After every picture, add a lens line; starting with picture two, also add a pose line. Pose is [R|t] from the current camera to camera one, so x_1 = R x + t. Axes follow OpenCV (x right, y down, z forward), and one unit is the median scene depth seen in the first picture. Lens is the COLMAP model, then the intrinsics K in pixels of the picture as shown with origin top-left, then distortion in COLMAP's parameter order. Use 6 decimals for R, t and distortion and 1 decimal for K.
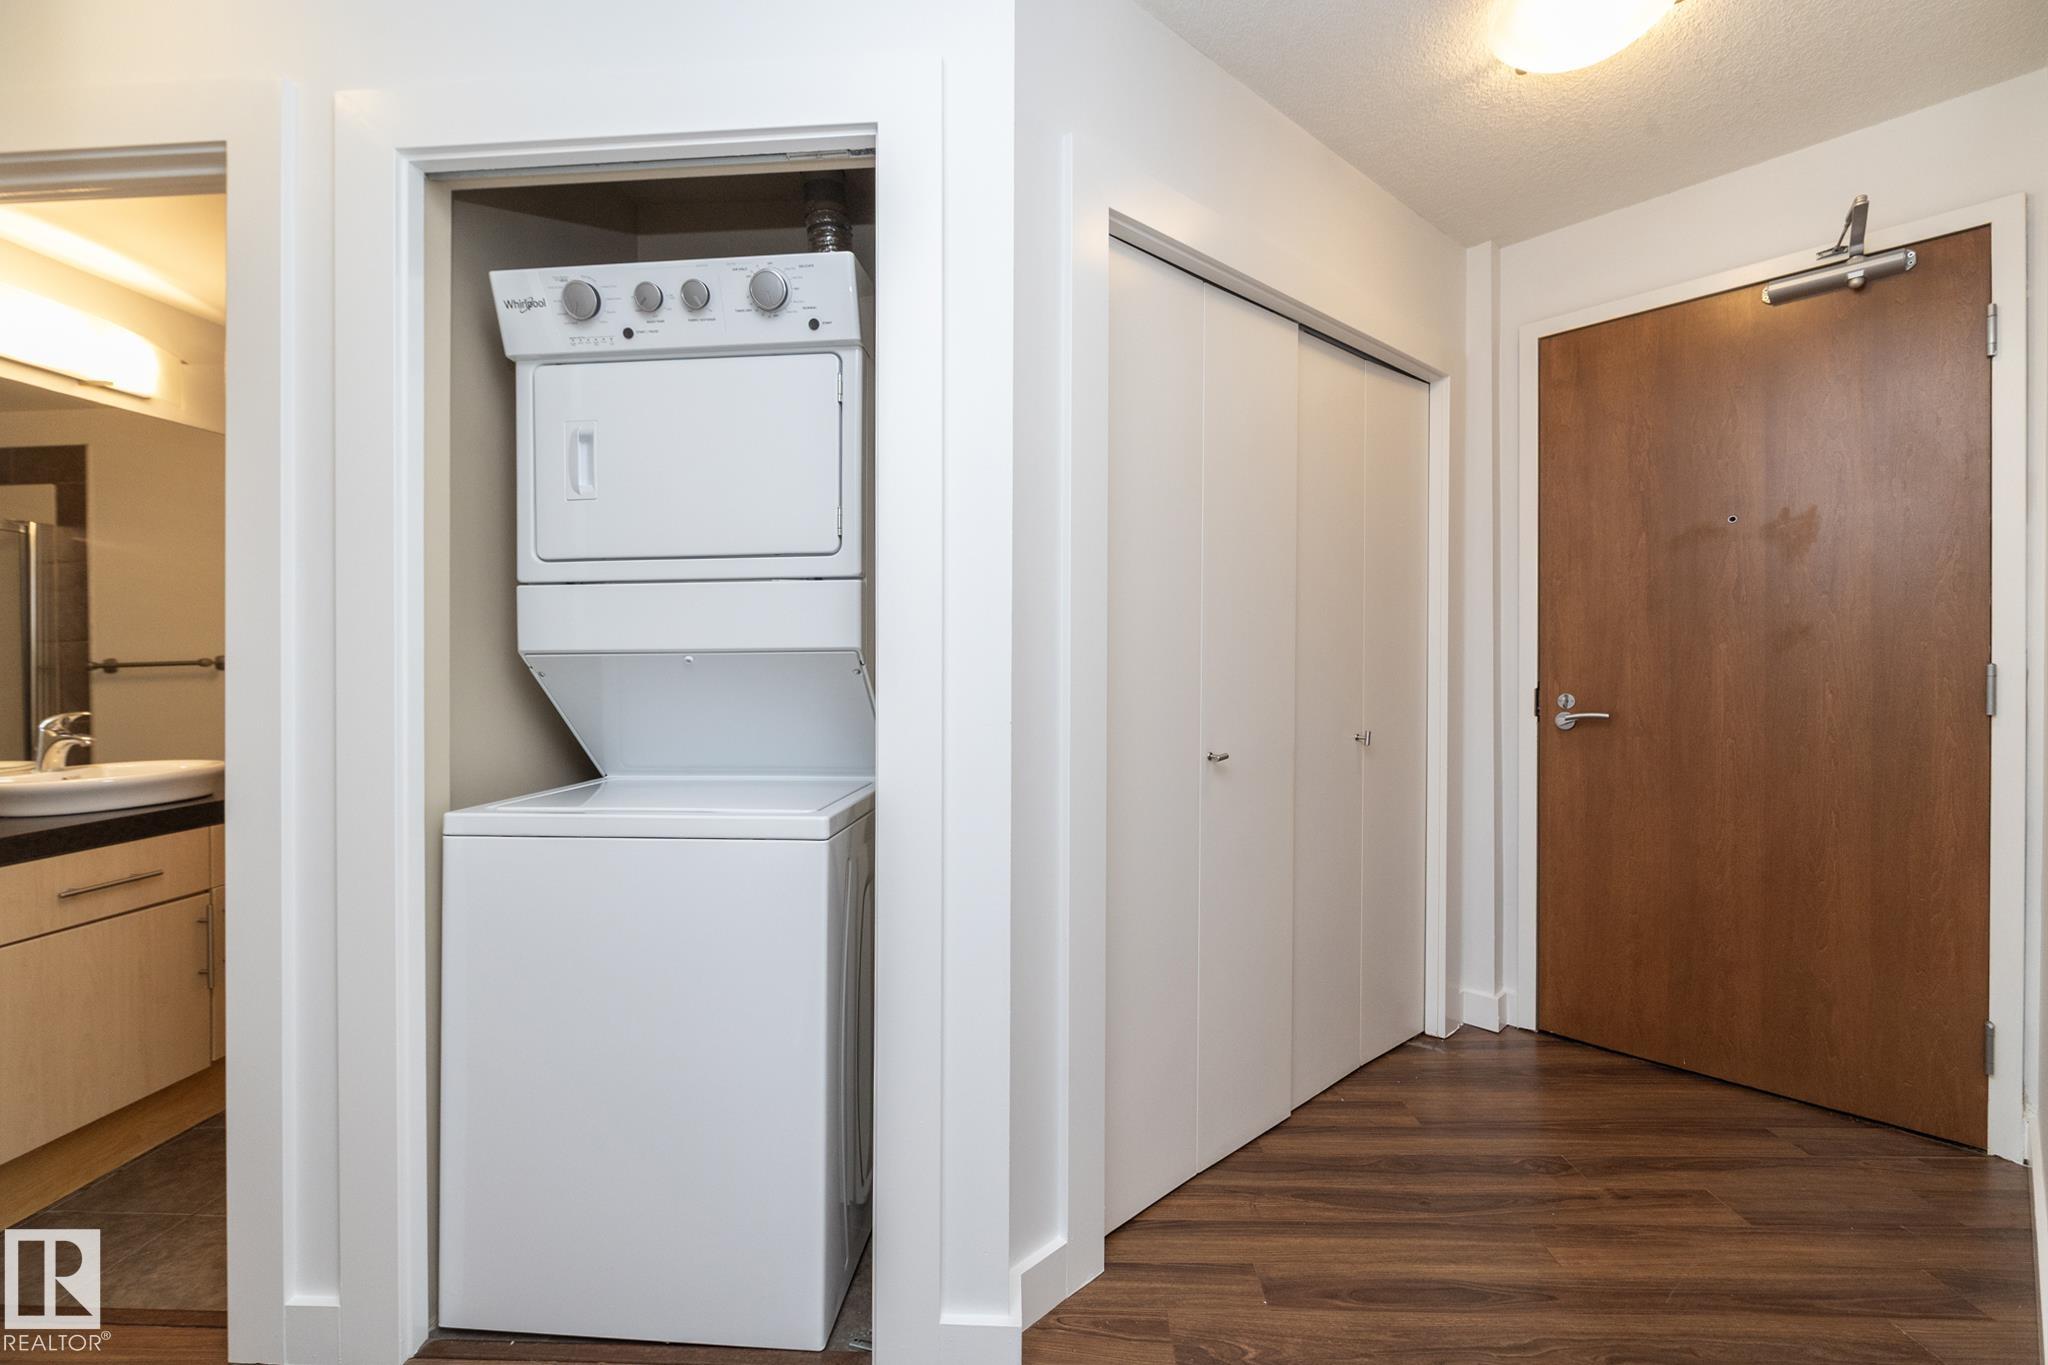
lens RADIAL K [[866.9, 0, 1005.8], [0, 866.9, 673.8], [0, 0, 1]] dist [-0.003709, 0.000990]
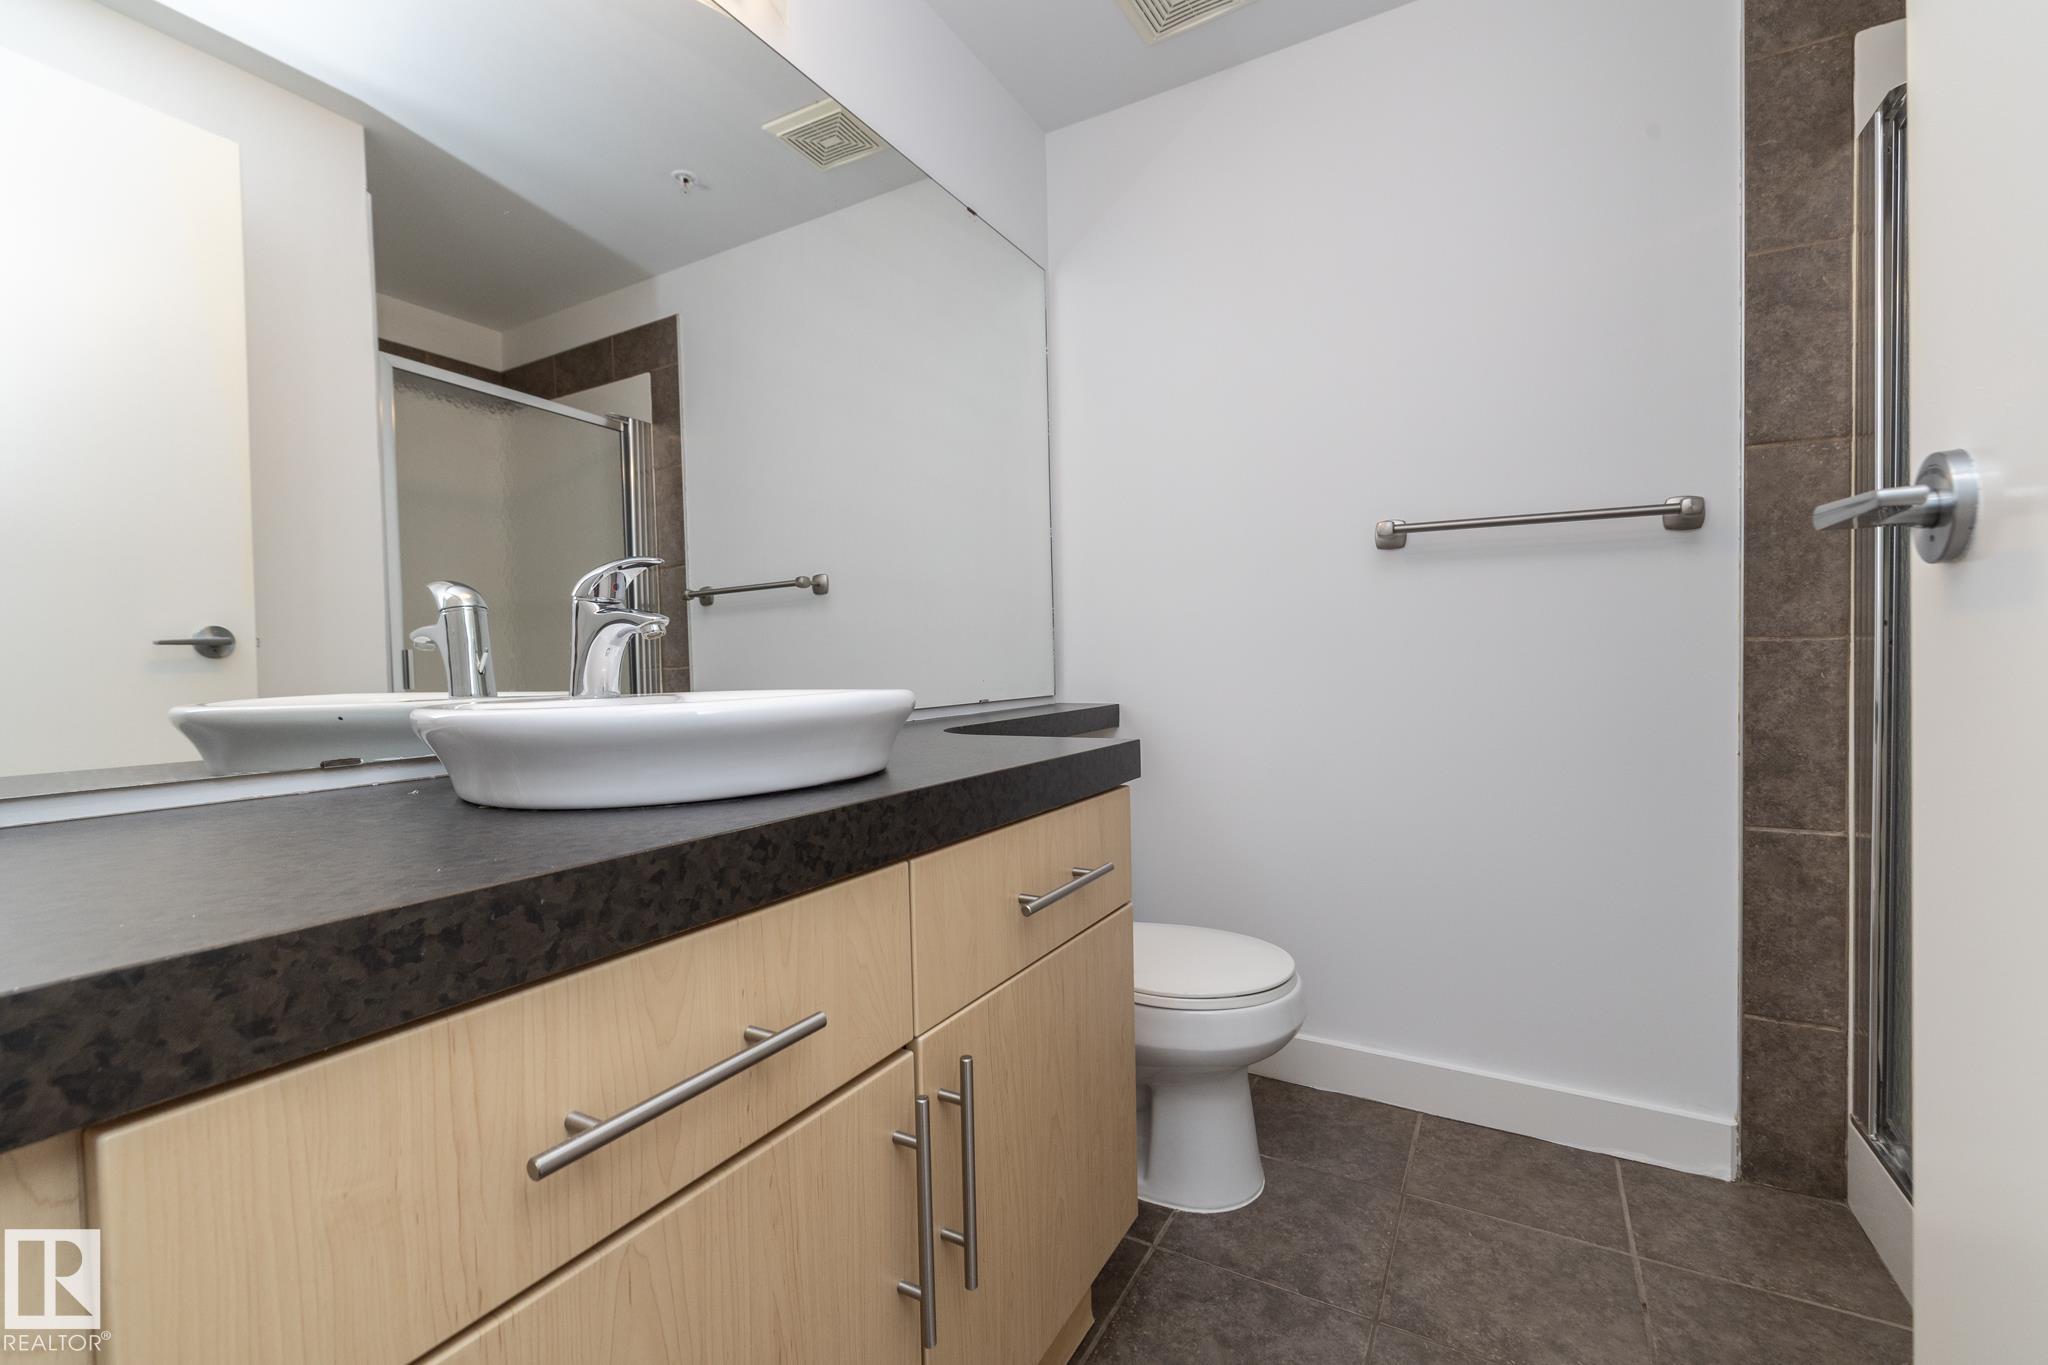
lens RADIAL K [[866.9, 0, 1020.1], [0, 866.9, 690.7], [0, 0, 1]] dist [-0.003709, 0.000990]
pose [[0.894570, -0.002240, -0.446923, -0.437307], [0.014867, 0.999583, 0.024749, 0.061485], [0.446681, -0.028784, 0.894230, 0.428989]]
